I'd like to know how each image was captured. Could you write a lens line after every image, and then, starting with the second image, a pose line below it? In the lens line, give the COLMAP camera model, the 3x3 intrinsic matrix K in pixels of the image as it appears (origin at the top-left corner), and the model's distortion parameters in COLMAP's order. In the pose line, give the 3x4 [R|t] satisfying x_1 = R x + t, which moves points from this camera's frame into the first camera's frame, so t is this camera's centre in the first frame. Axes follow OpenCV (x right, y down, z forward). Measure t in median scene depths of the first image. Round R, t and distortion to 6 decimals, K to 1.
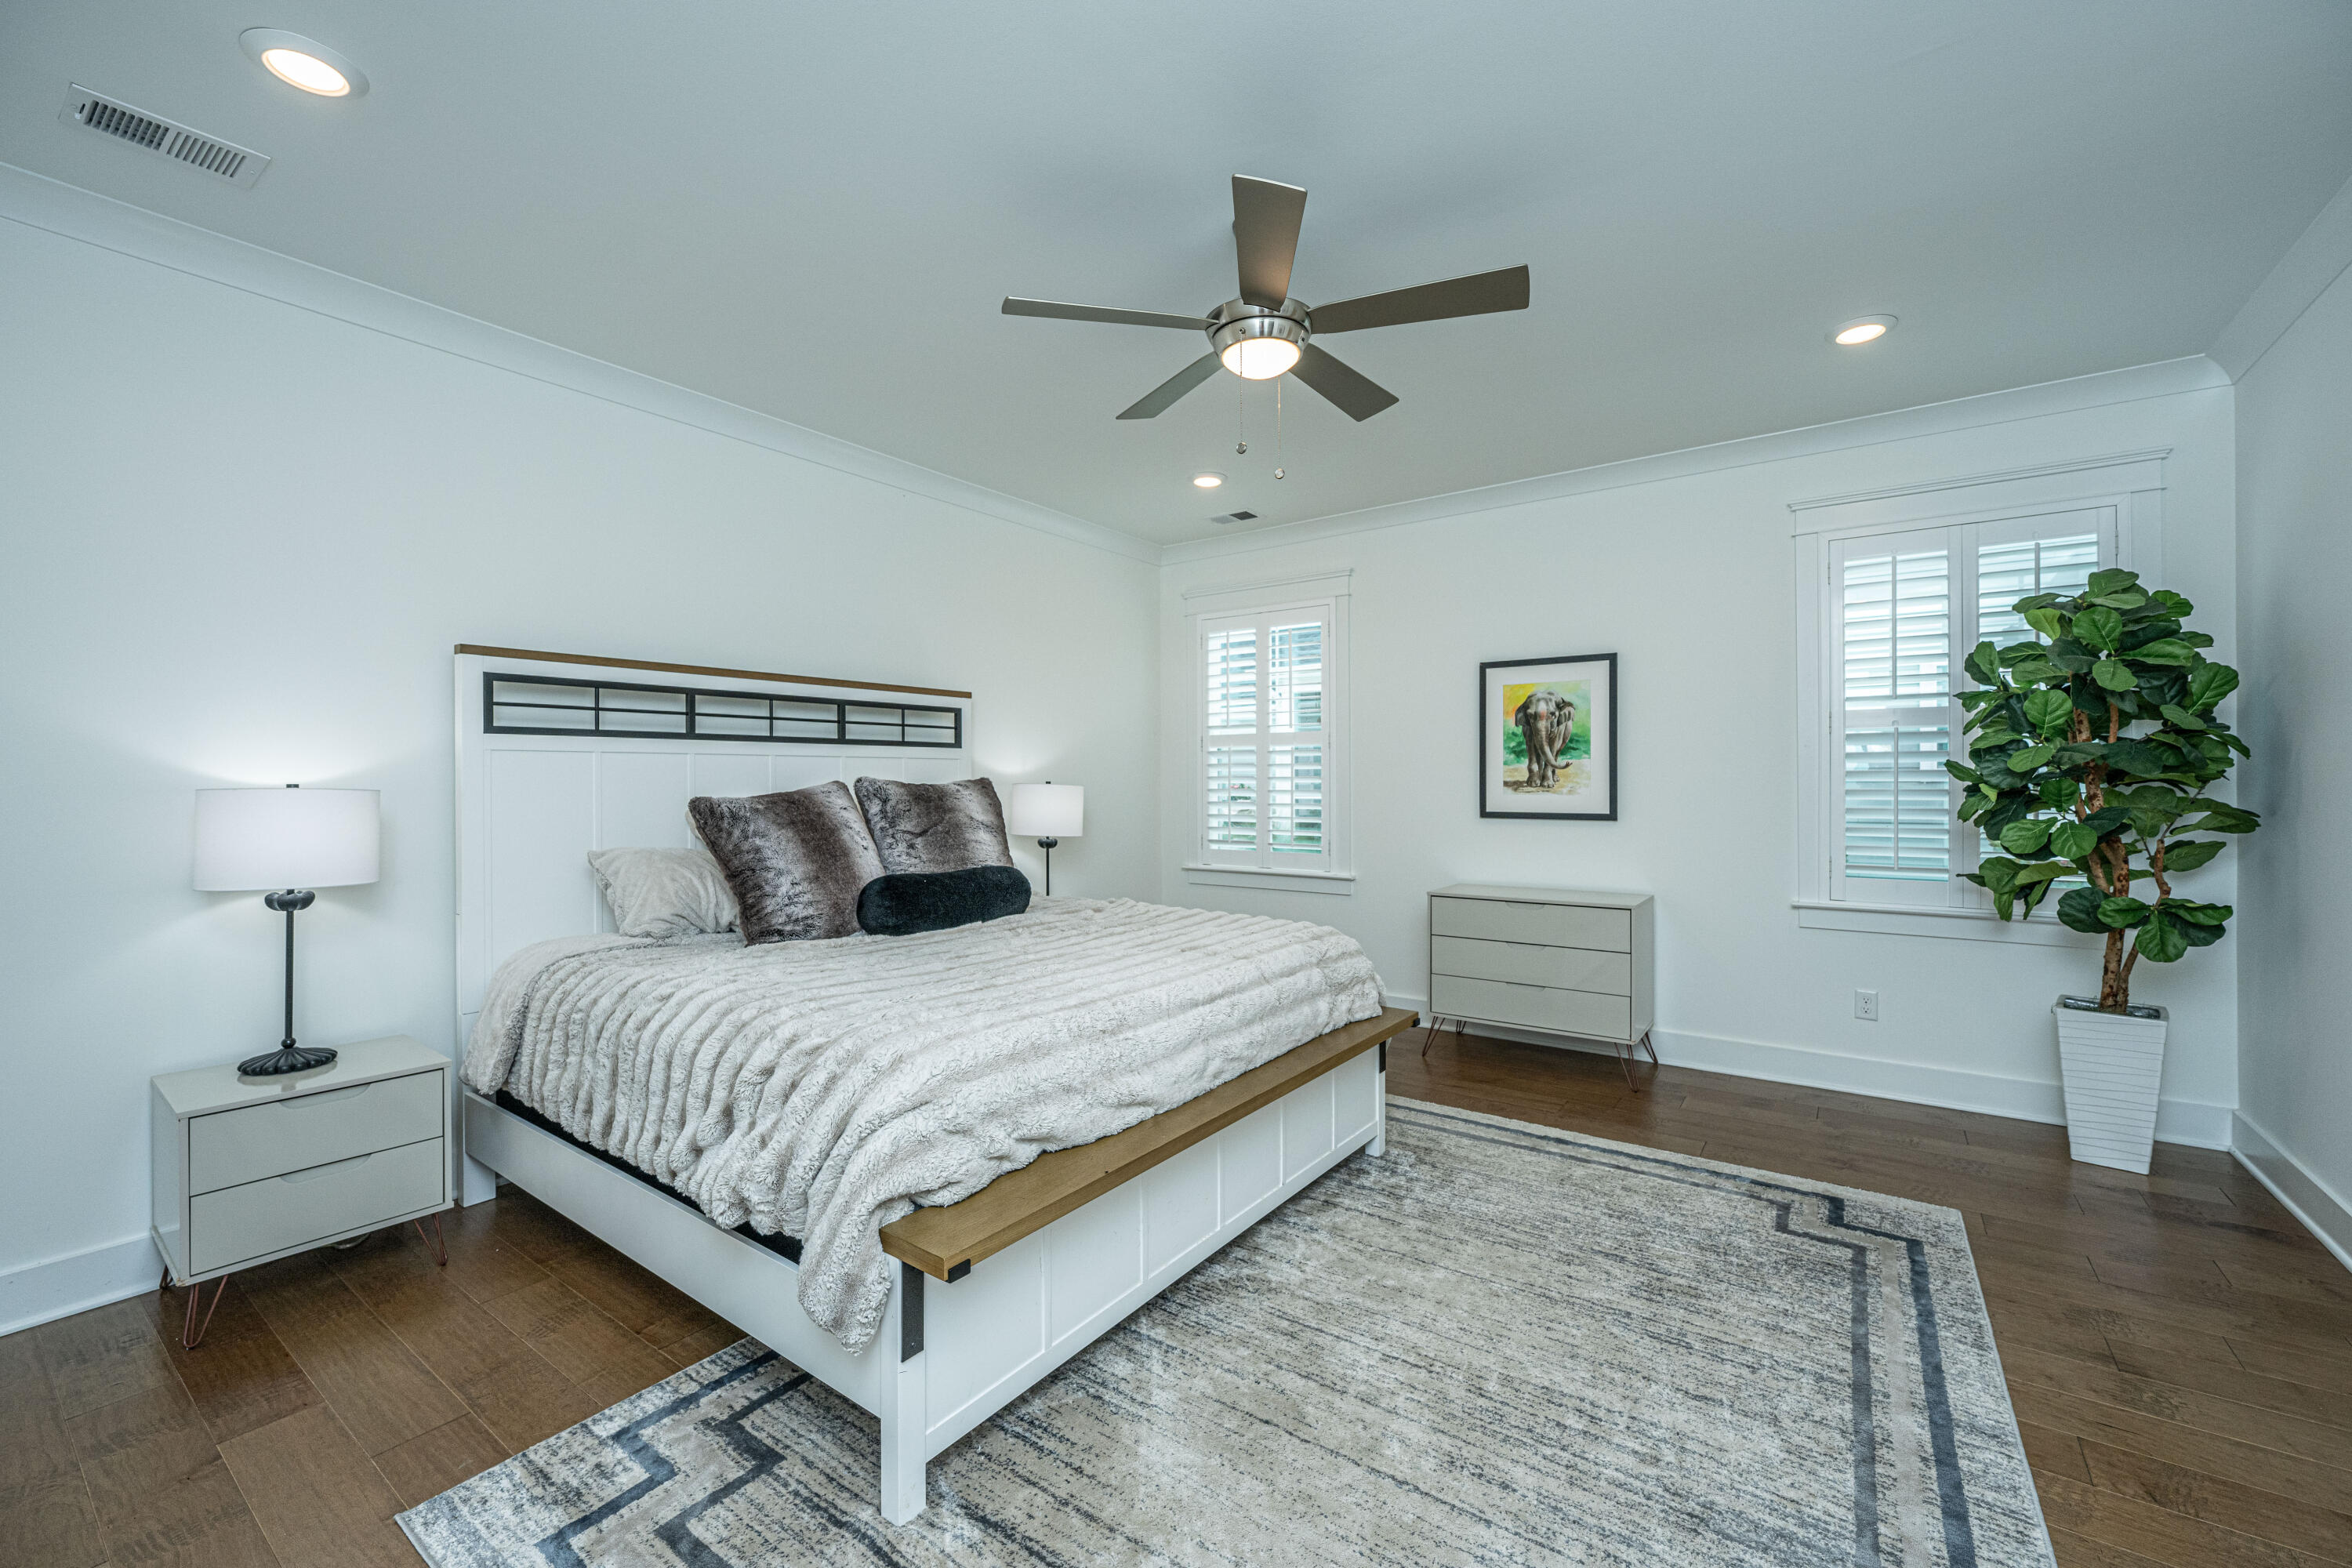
lens RADIAL K [[947.3, 0, 1190.9], [0, 947.3, 779.4], [0, 0, 1]] dist [0.000855, -0.000011]
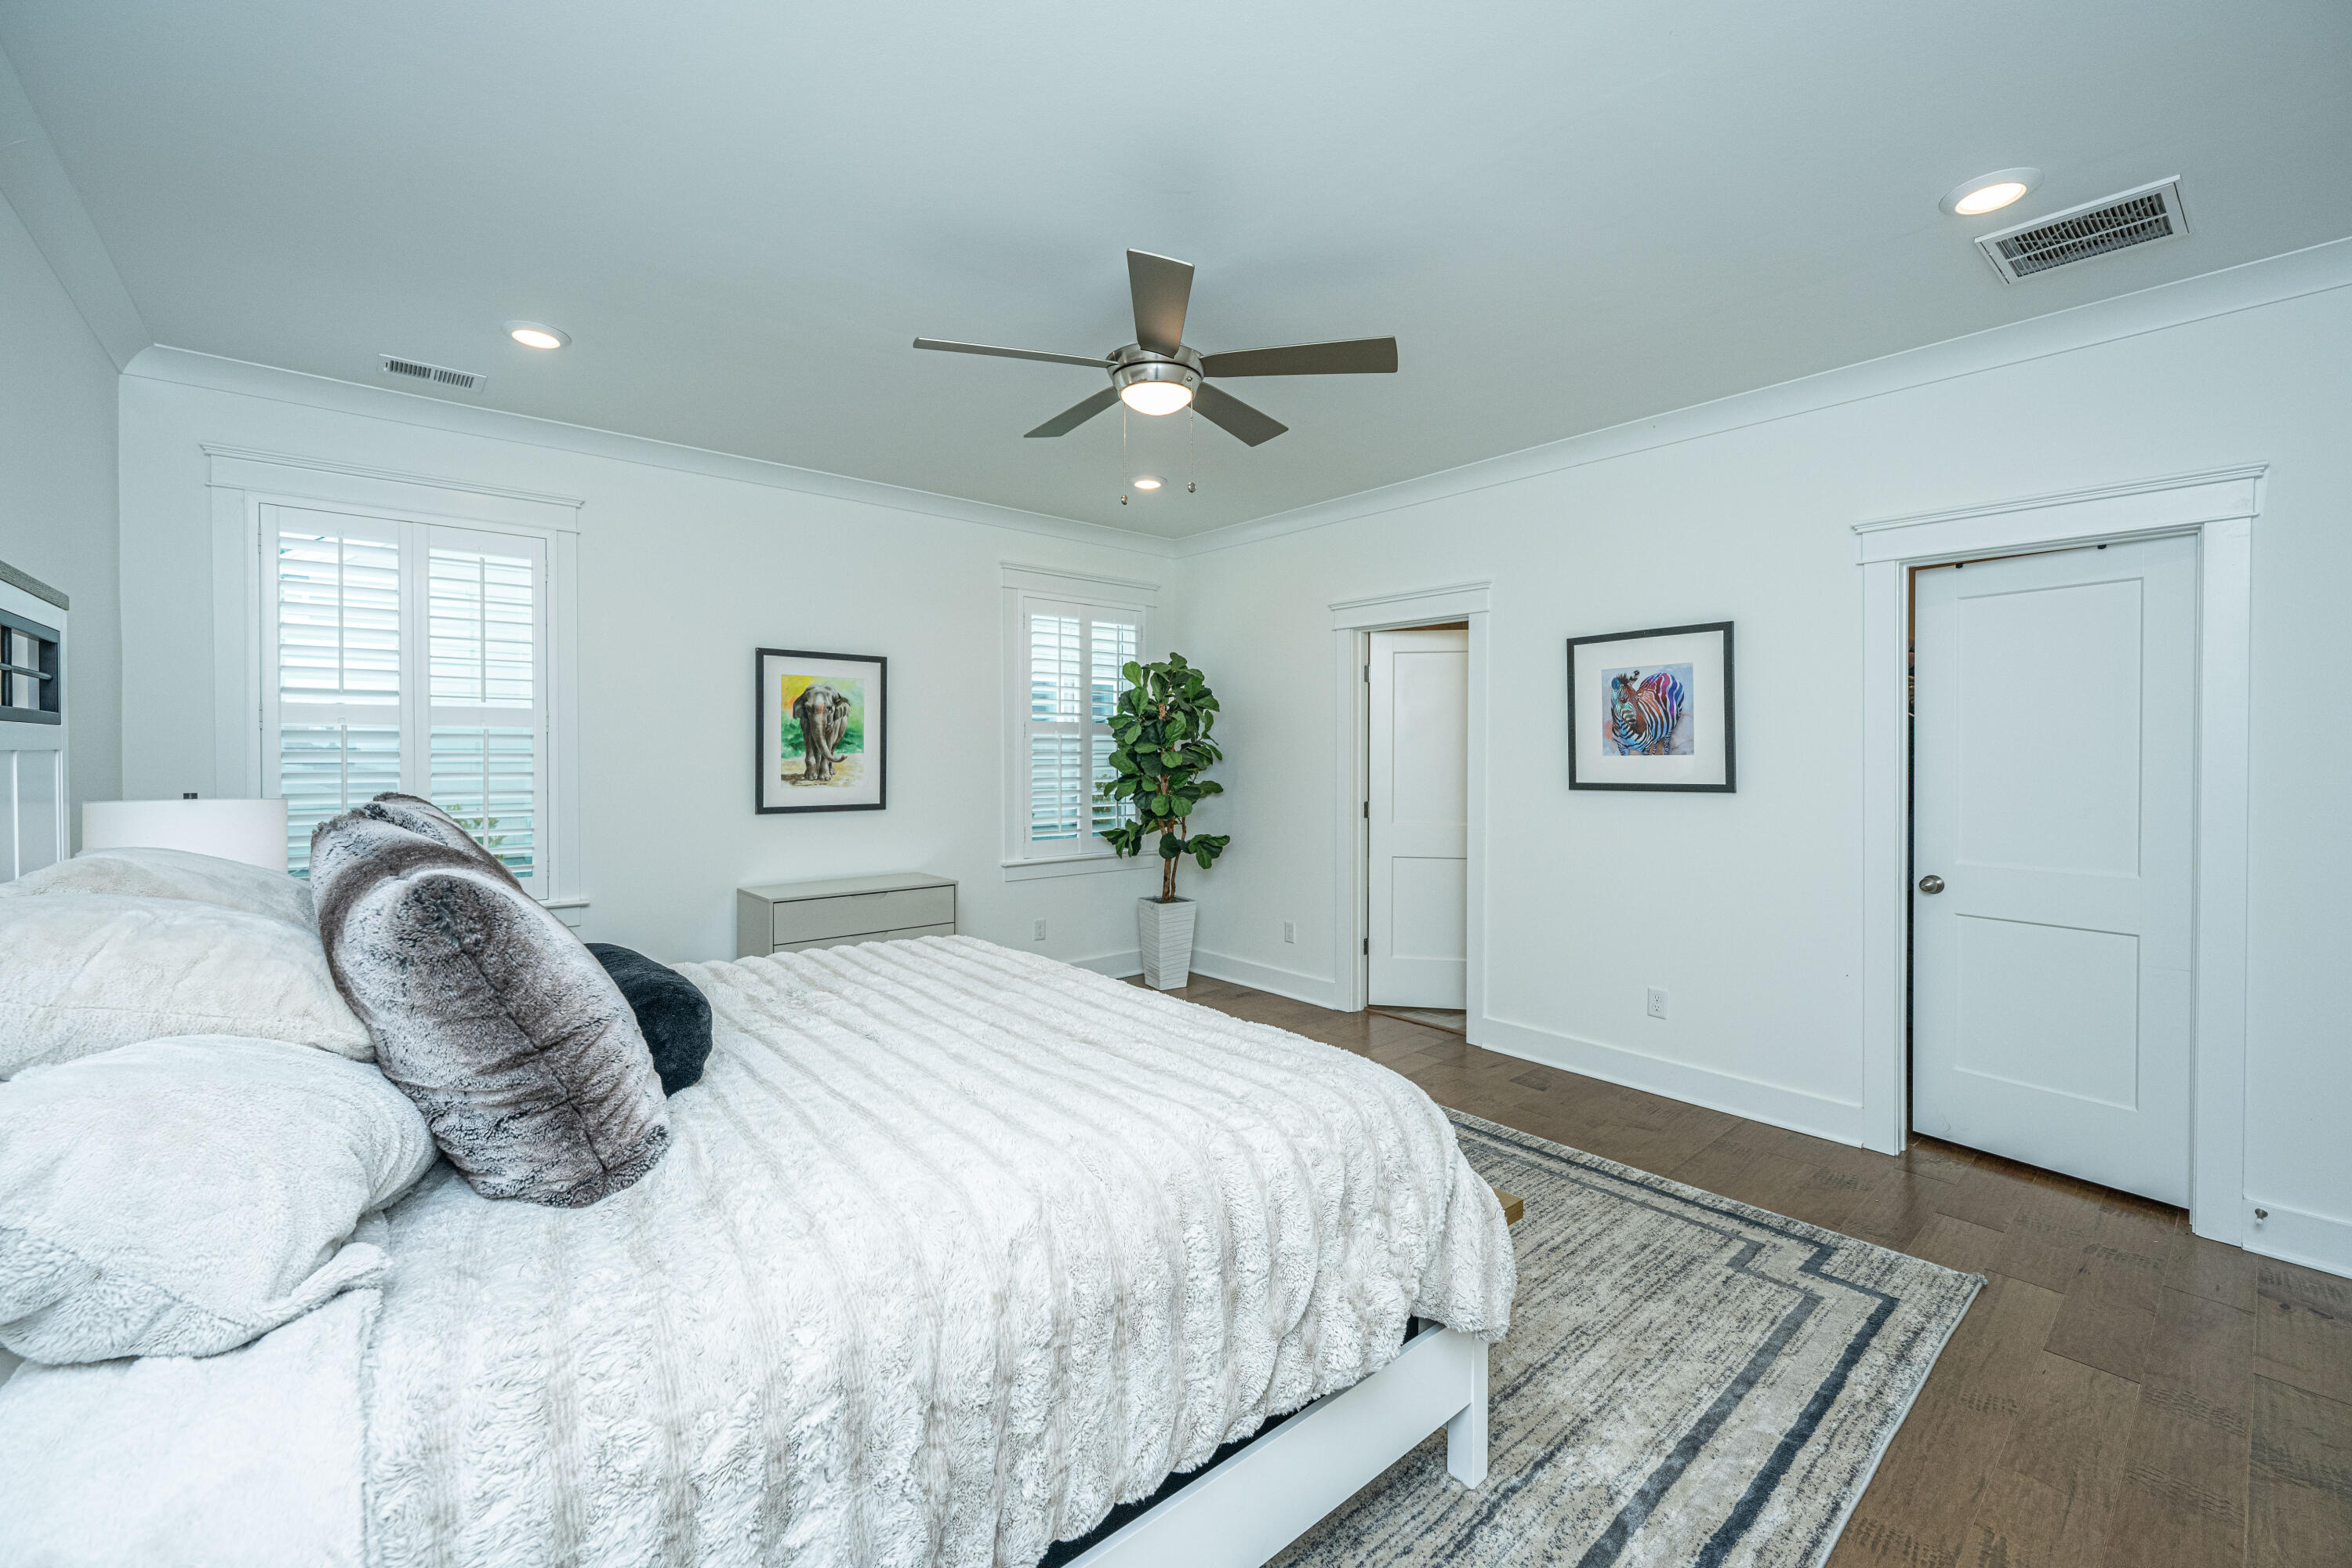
lens RADIAL K [[947.3, 0, 1193.3], [0, 947.3, 774.1], [0, 0, 1]] dist [0.000855, -0.000011]
pose [[0.244340, -0.002955, 0.969685, -0.509631], [0.009412, 0.999955, 0.000676, 0.004708], [-0.969644, 0.008961, 0.244357, 0.369013]]
